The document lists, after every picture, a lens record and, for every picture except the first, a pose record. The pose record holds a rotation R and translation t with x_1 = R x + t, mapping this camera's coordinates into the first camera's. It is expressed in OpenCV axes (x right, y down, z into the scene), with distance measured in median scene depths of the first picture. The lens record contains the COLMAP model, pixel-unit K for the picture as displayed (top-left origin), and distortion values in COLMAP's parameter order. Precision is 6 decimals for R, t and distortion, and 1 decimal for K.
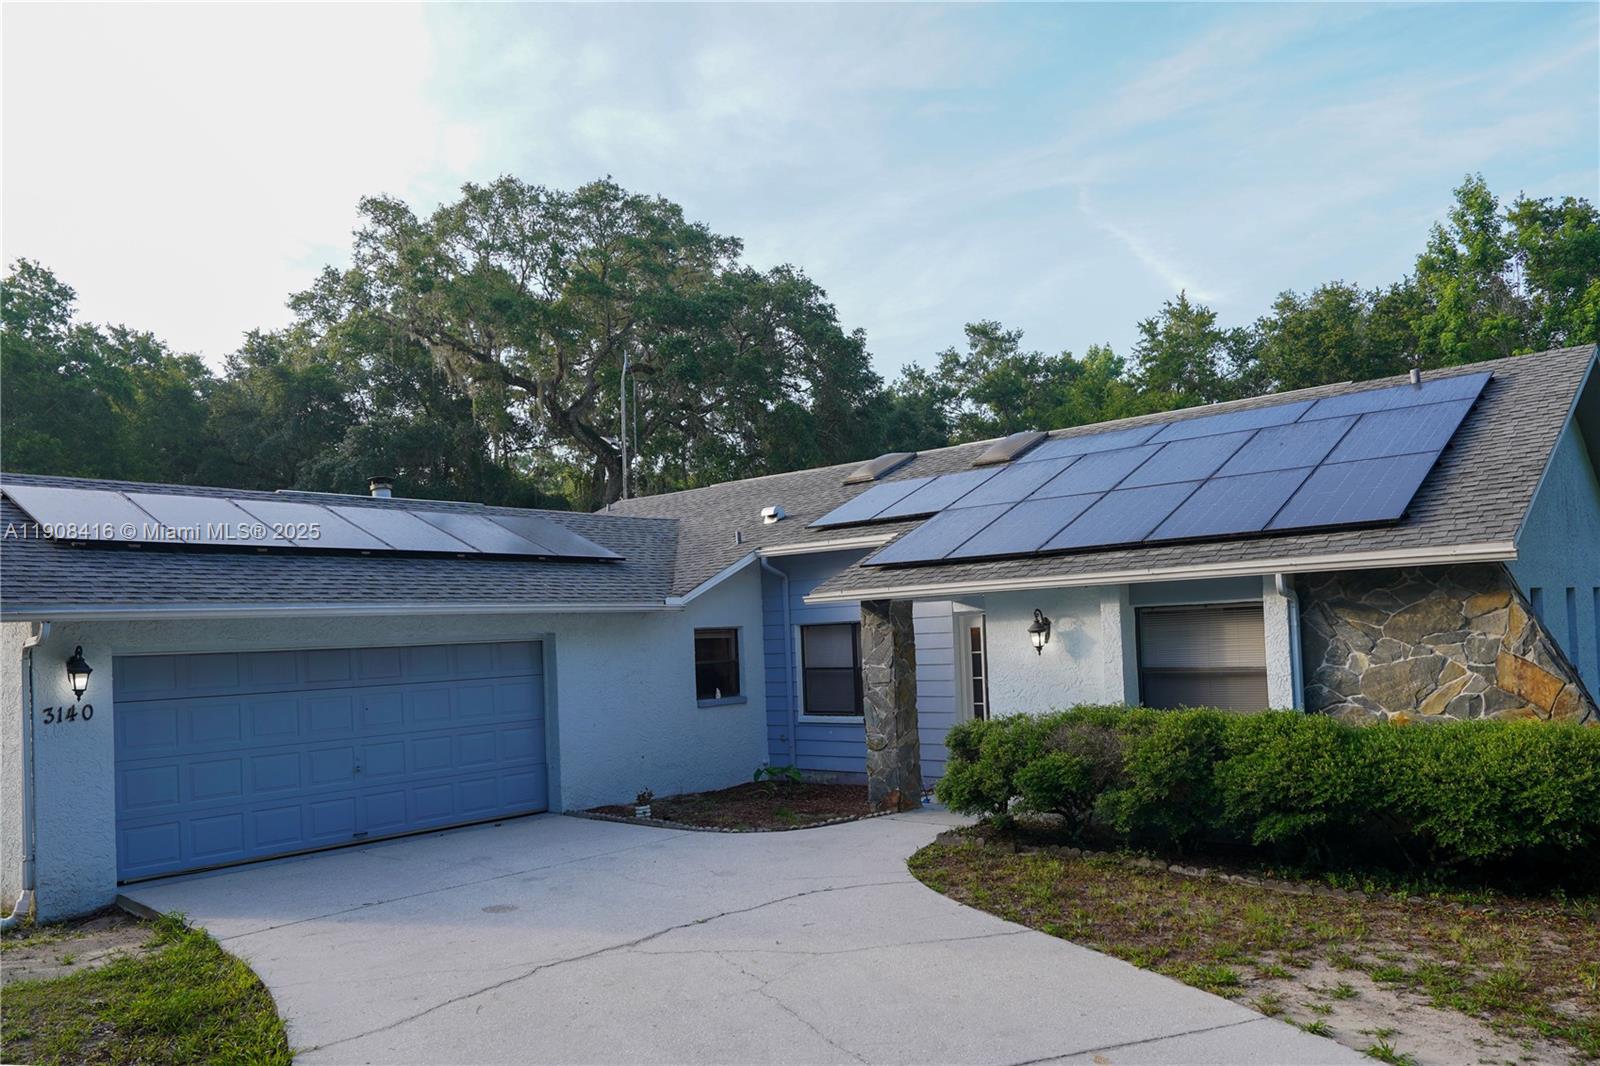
lens RADIAL K [[1160.0, 0, 799.9], [0, 1160.0, 532.8], [0, 0, 1]] dist [-0.002850, -0.004233]
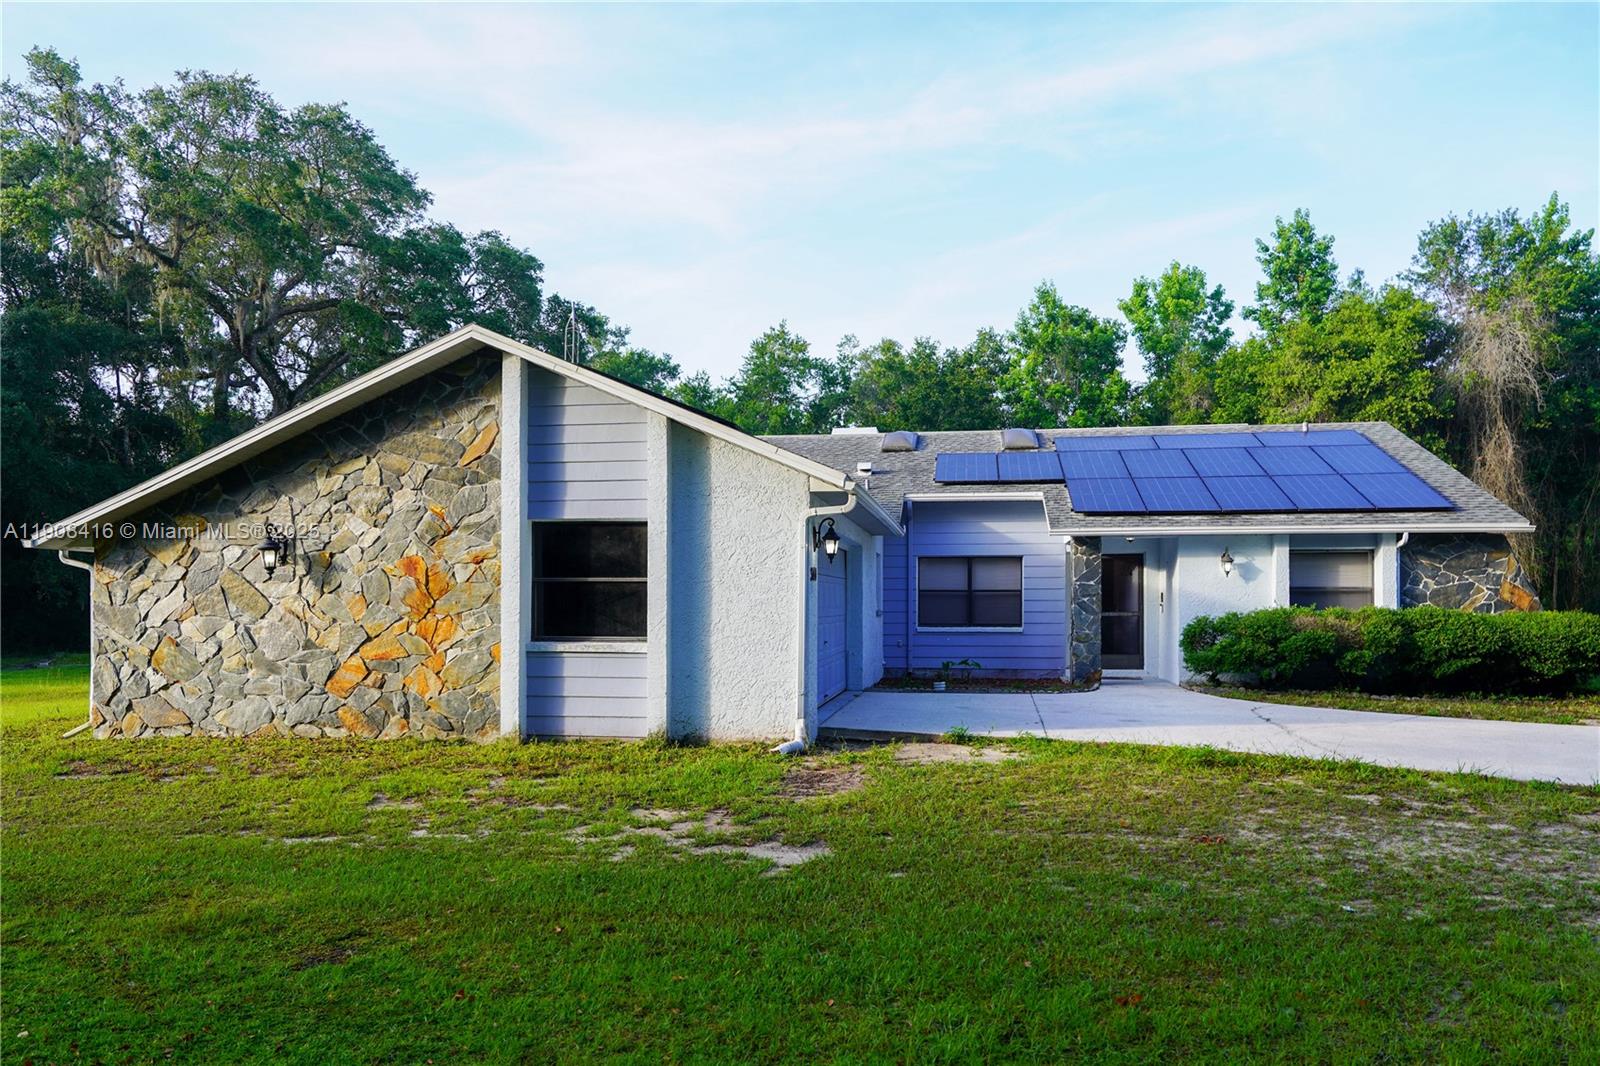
lens RADIAL K [[1101.6, 0, 799.7], [0, 1101.6, 534.3], [0, 0, 1]] dist [-0.011008, 0.001843]
pose [[0.851565, 0.076354, 0.518660, -1.098824], [-0.081850, 0.996568, -0.012322, 0.118598], [-0.517821, -0.031959, 0.854892, 0.041160]]
